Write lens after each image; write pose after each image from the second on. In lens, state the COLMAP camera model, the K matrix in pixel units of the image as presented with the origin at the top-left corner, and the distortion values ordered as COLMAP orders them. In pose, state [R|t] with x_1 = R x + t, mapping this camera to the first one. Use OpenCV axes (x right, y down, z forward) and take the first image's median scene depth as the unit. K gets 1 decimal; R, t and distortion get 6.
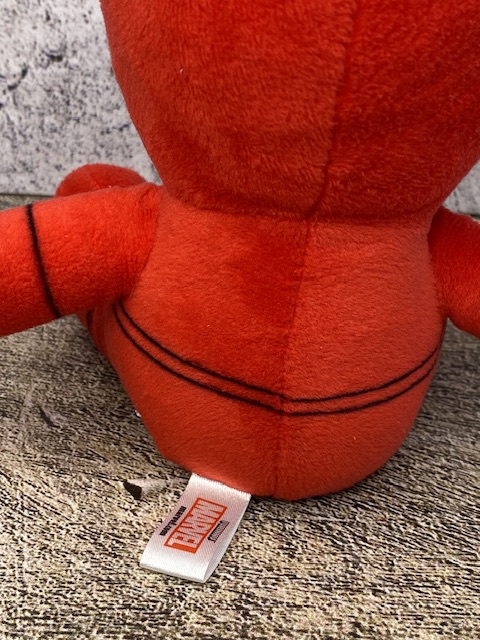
lens RADIAL K [[967.4, 0, 243.2], [0, 967.4, 305.7], [0, 0, 1]] dist [0.100228, 0.000000]
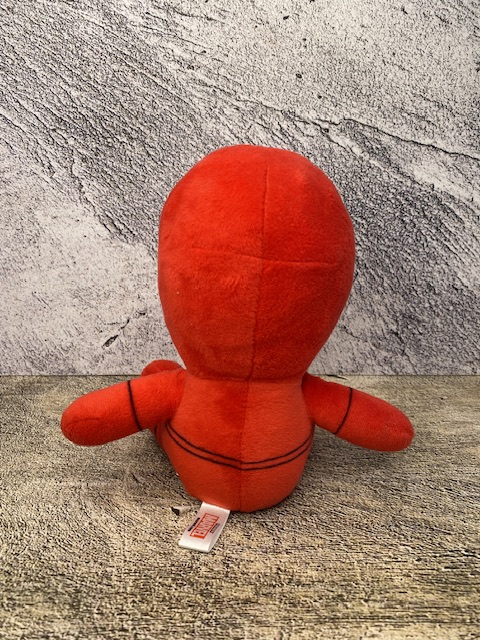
lens RADIAL K [[484.1, 0, 244.7], [0, 484.1, 308.2], [0, 0, 1]] dist [-0.000349, -0.009251]
pose [[0.998926, -0.040810, 0.021919, 0.037530], [0.044816, 0.971117, -0.234359, 0.011656], [-0.011722, 0.235089, 0.971903, -0.164363]]
